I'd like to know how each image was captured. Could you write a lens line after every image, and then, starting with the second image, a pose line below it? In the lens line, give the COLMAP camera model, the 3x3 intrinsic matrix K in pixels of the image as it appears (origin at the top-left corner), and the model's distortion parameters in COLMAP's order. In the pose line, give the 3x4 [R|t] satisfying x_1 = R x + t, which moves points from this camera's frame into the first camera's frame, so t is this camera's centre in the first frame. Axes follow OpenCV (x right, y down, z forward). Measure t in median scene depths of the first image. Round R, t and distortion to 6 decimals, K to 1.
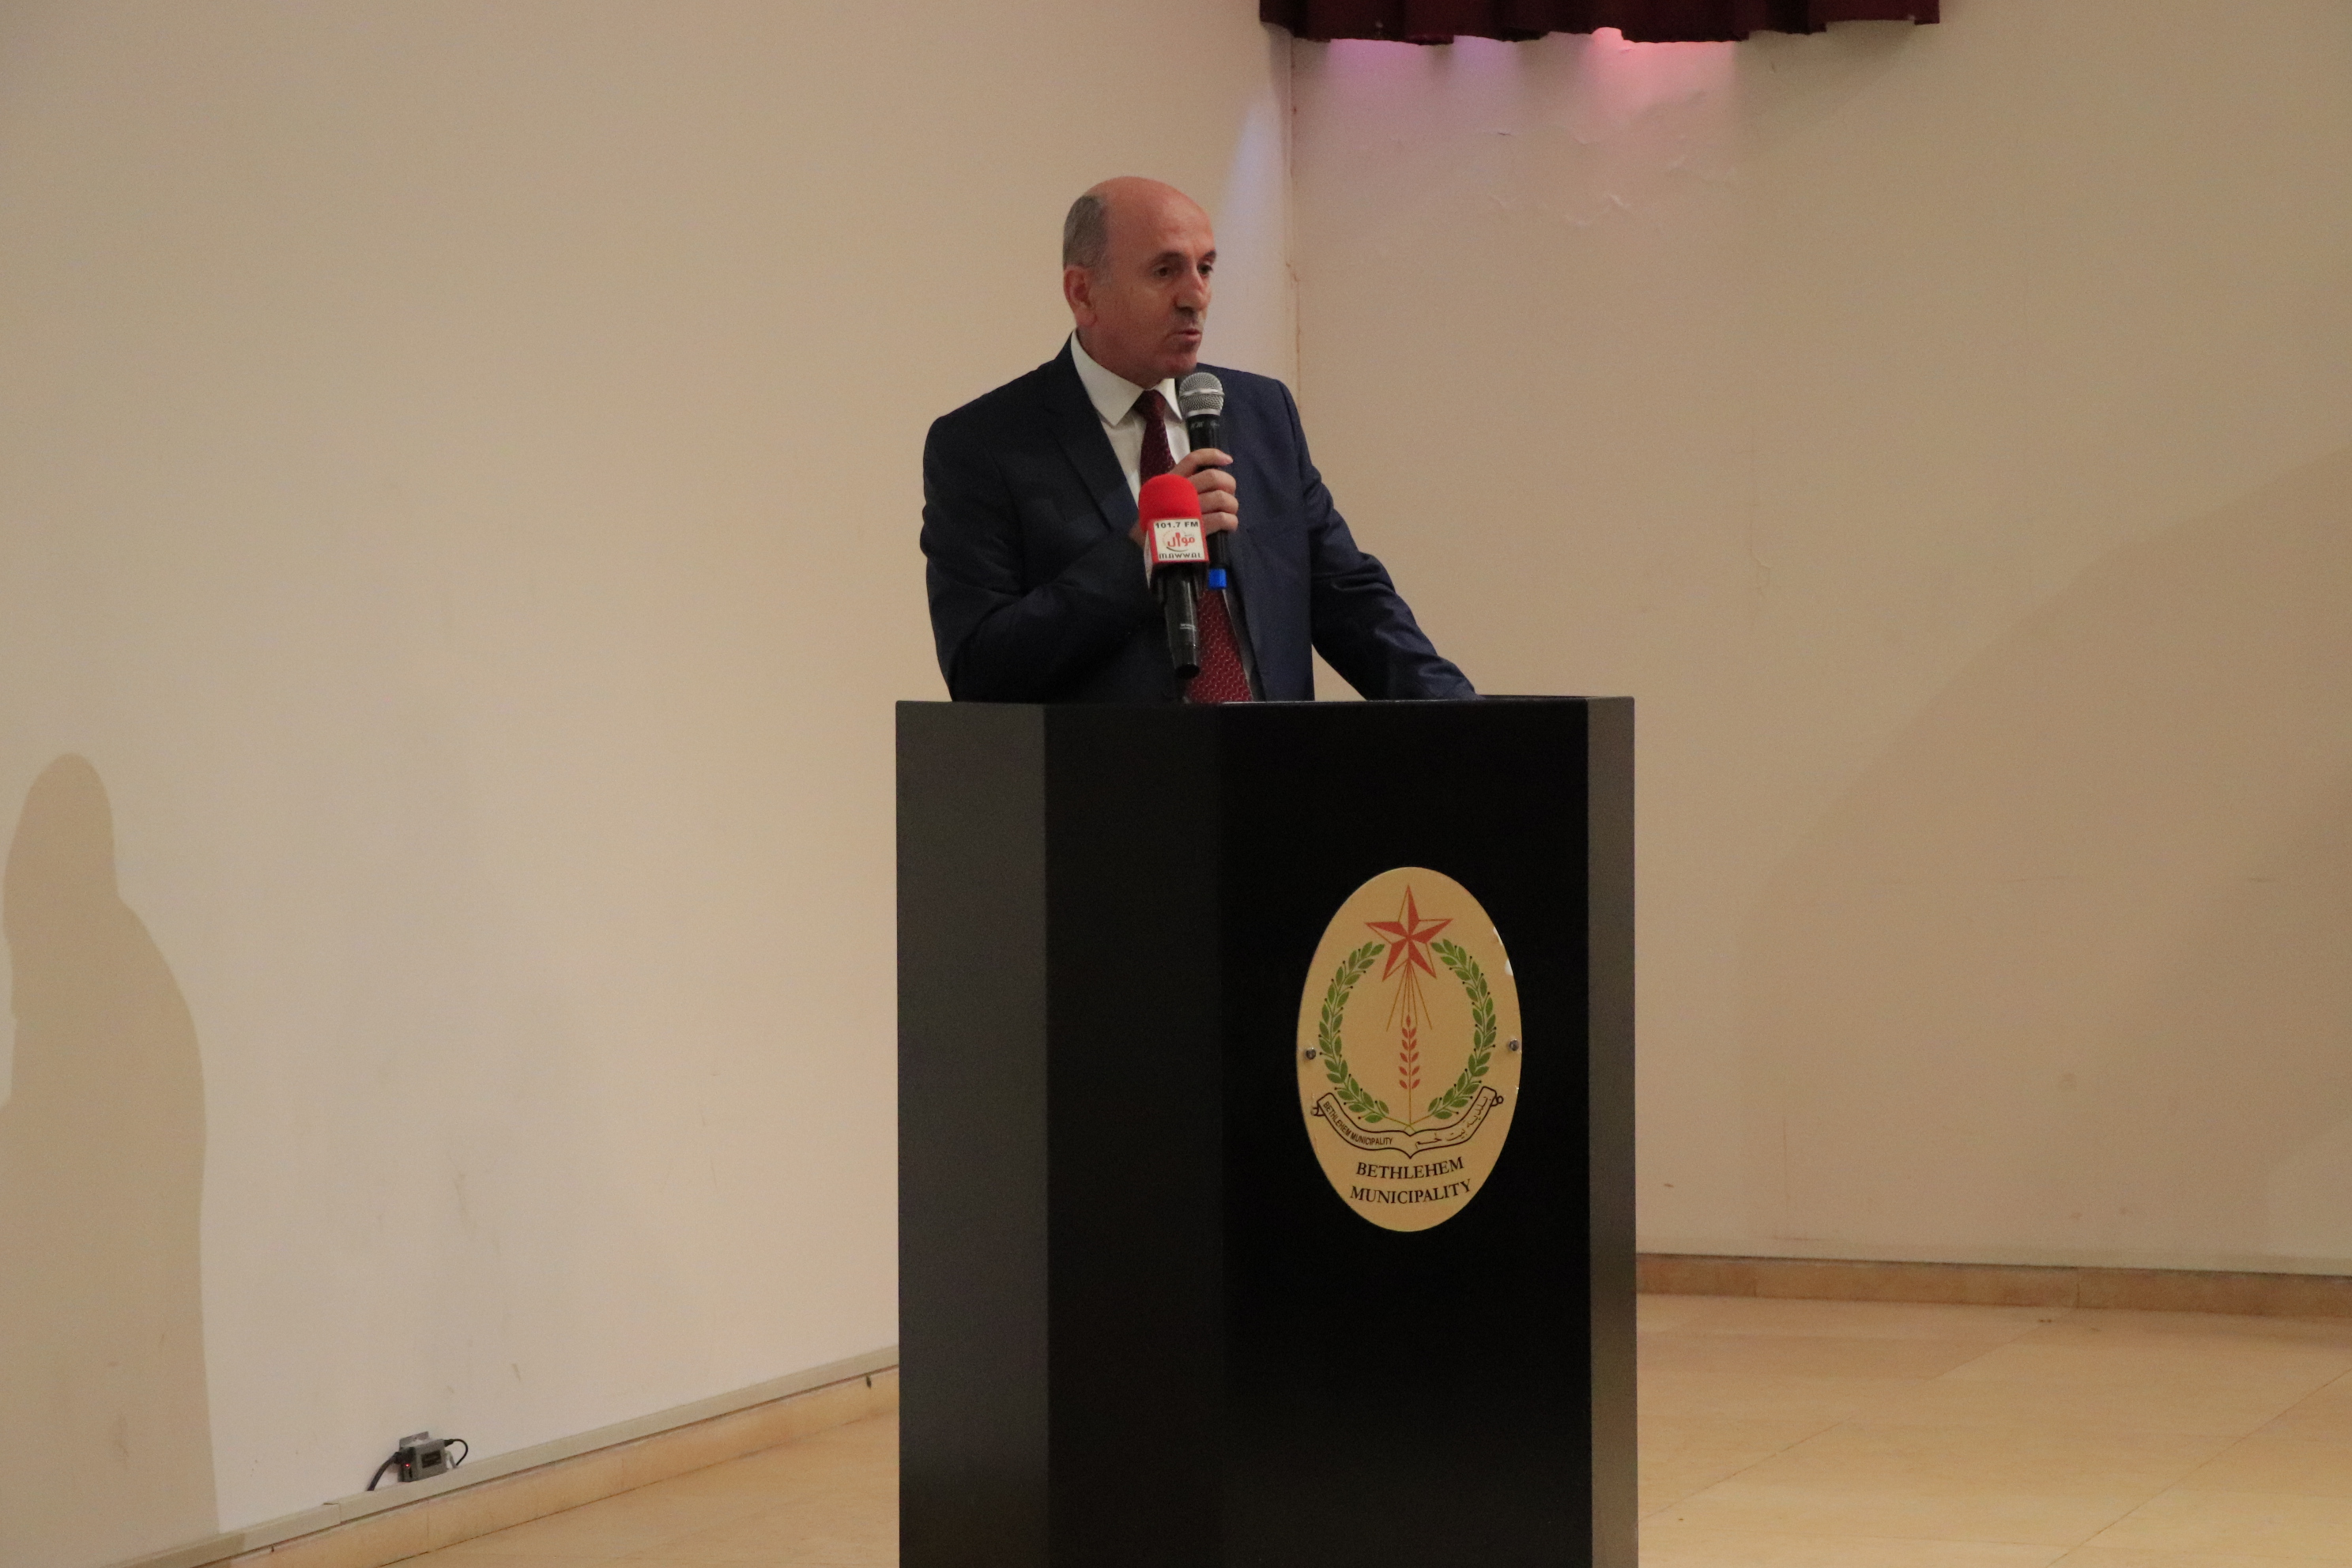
lens RADIAL K [[6167.7, 0, 1176.0], [0, 6167.7, 779.9], [0, 0, 1]] dist [0.353818, 0.000000]
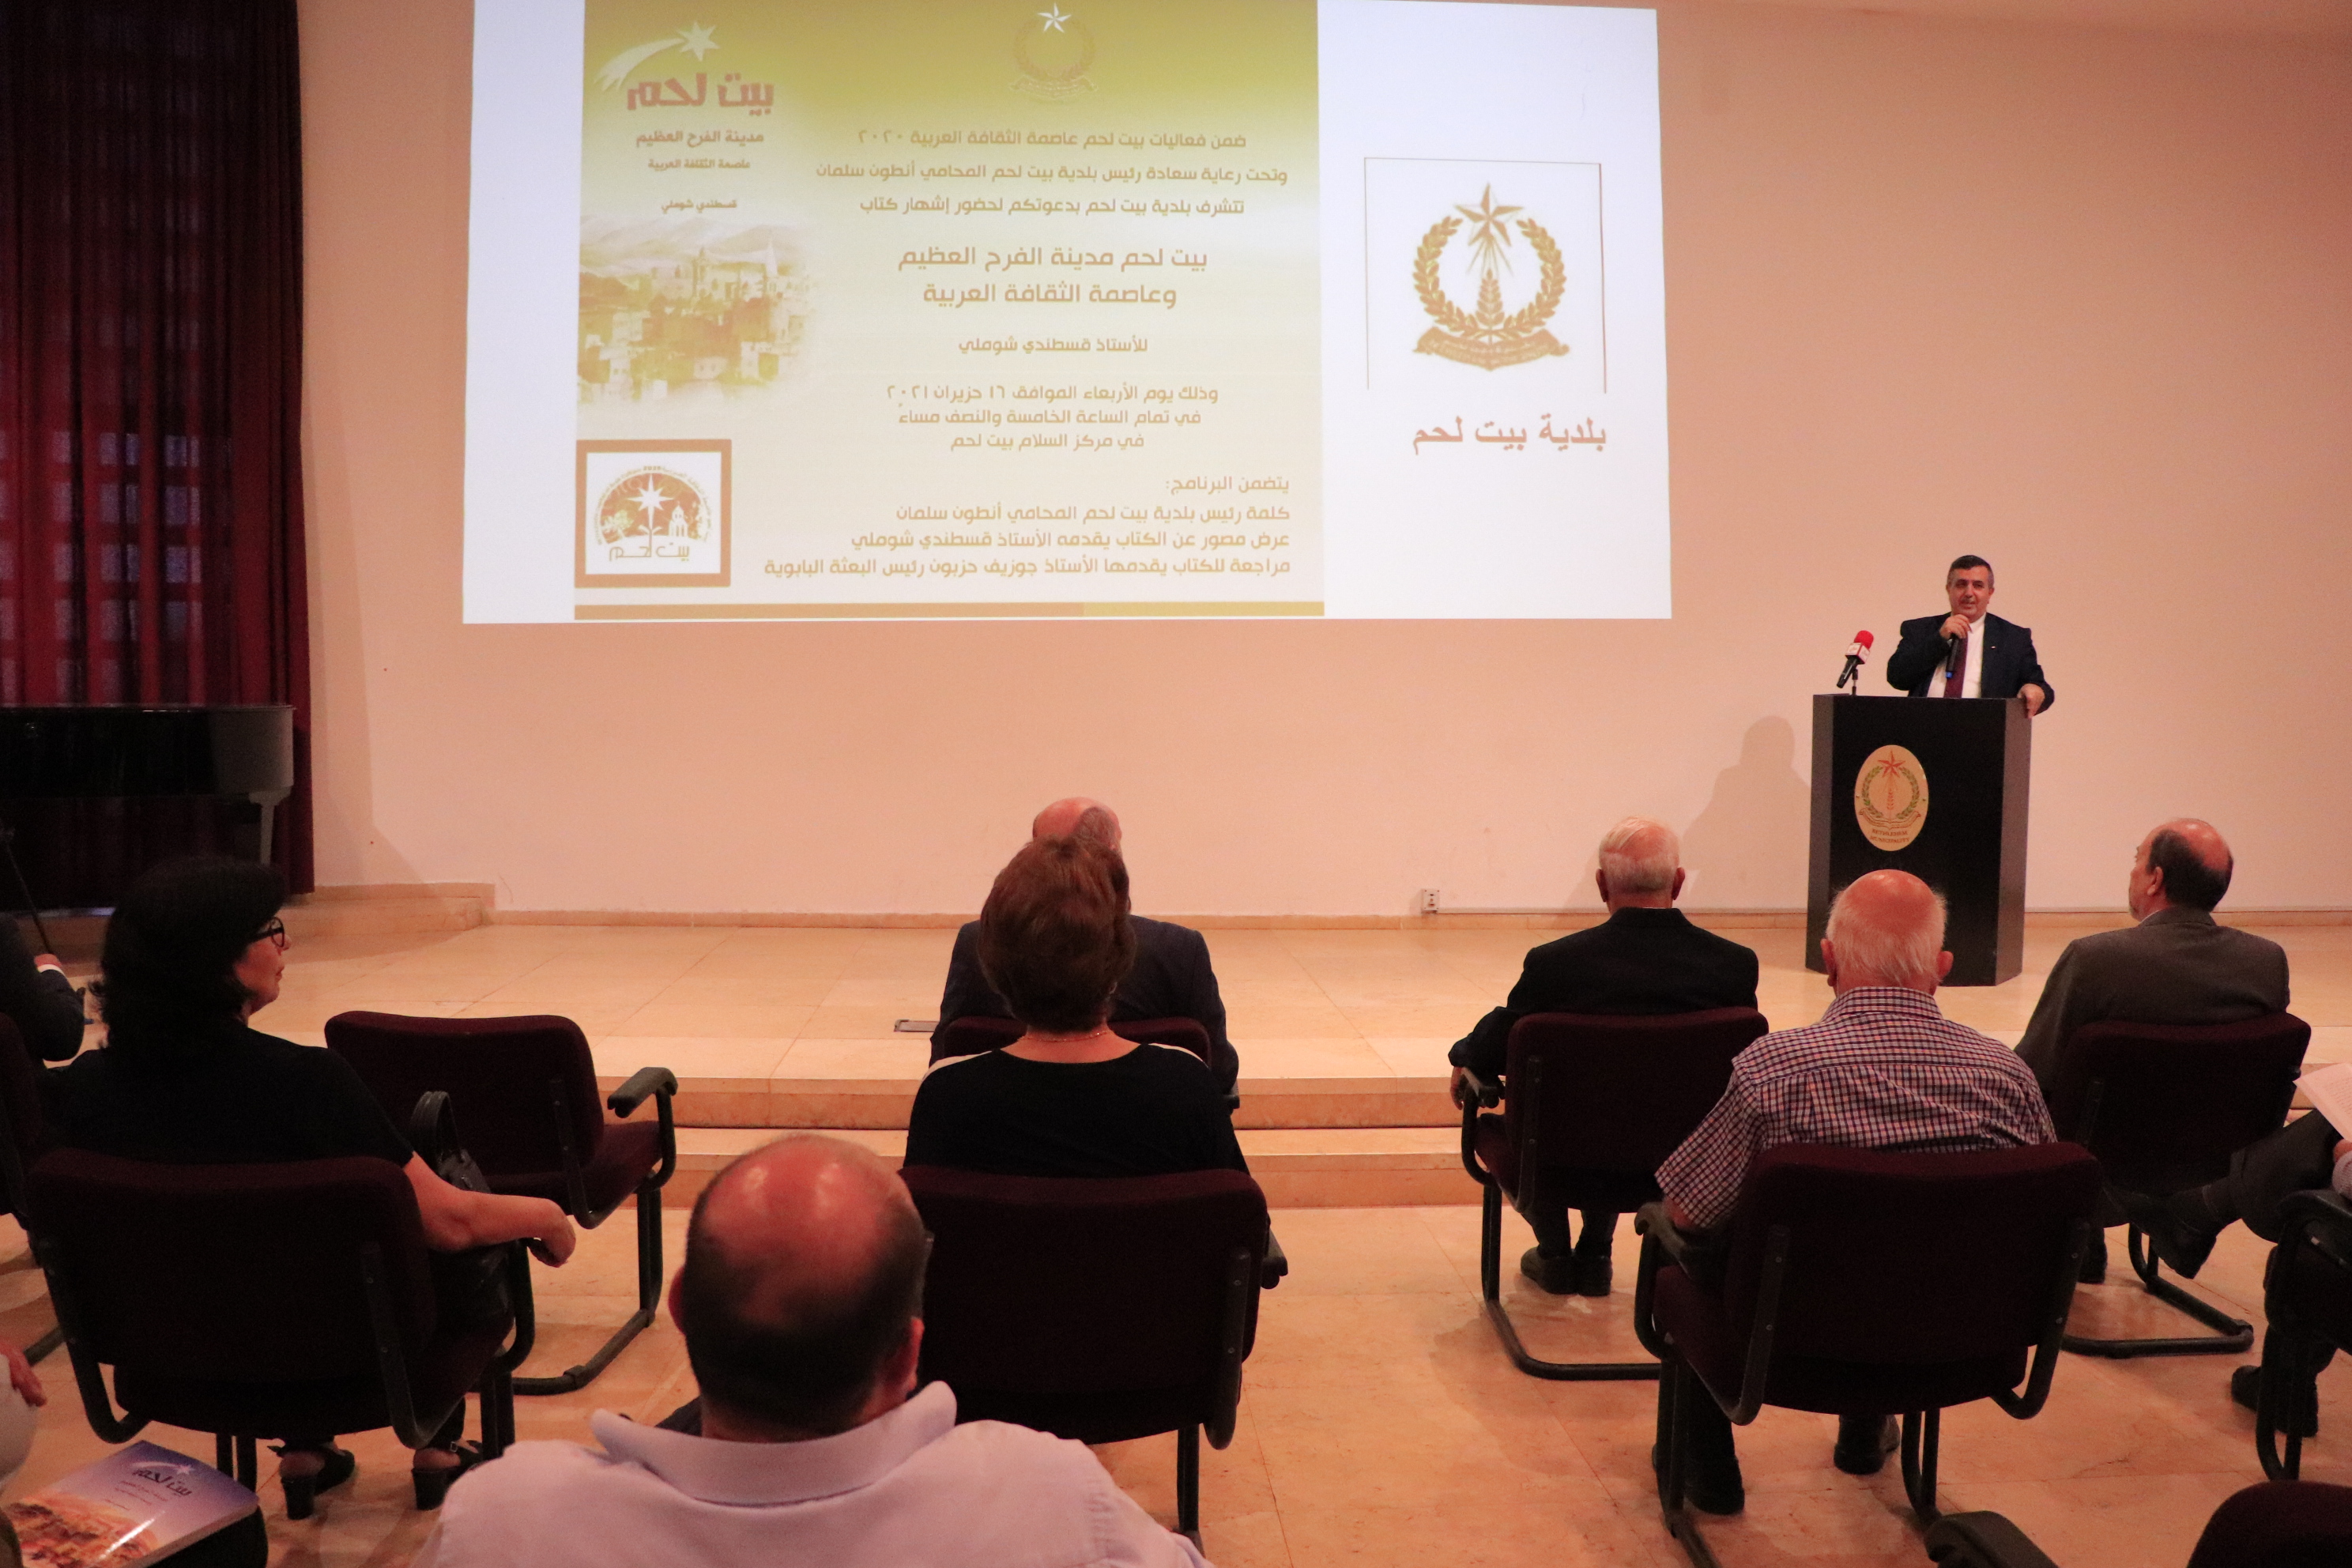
lens RADIAL K [[1936.3, 0, 1170.0], [0, 1936.3, 803.7], [0, 0, 1]] dist [-0.189903, 0.151487]
pose [[0.395449, 0.077422, -0.915219, 0.841836], [-0.030125, 0.996998, 0.071324, -0.016349], [0.917994, -0.000634, 0.396594, 0.211991]]
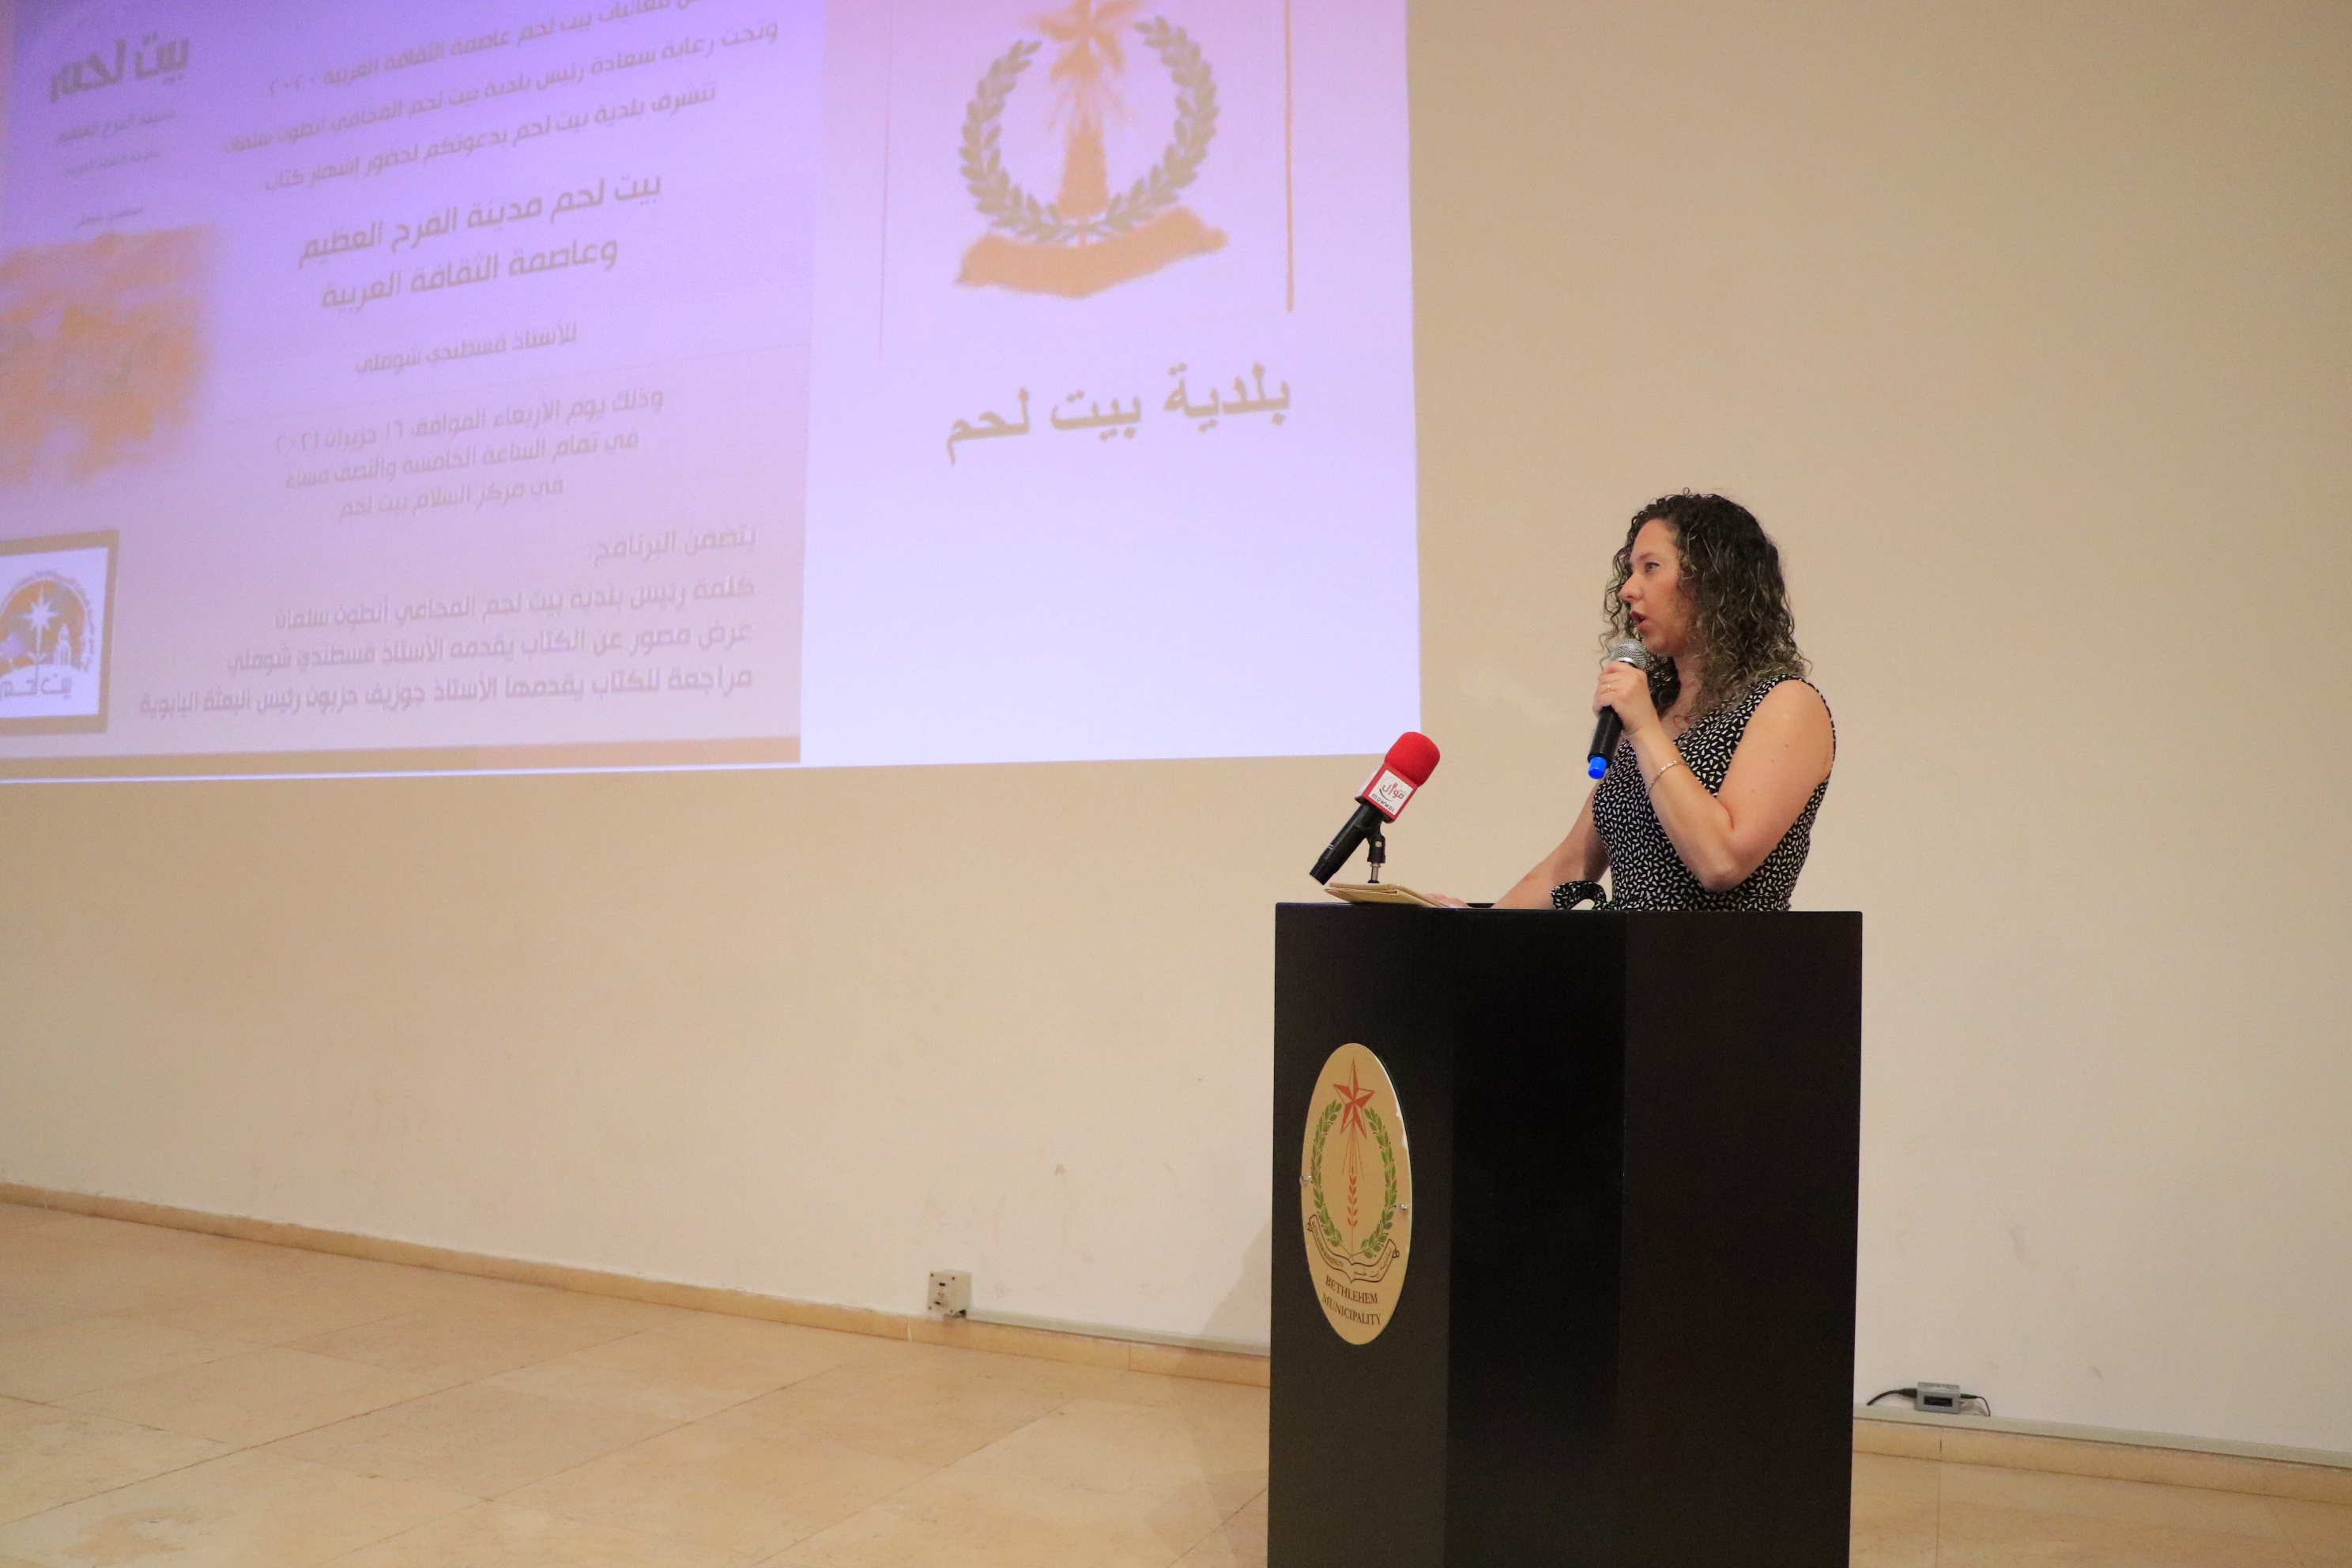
lens RADIAL K [[1936.3, 0, 1191.1], [0, 1936.3, 801.9], [0, 0, 1]] dist [-0.189903, 0.151487]
pose [[-0.036759, -0.035978, -0.998676, 0.415858], [-0.040657, 0.998578, -0.034478, -0.018720], [0.998497, 0.039335, -0.038169, 0.977007]]
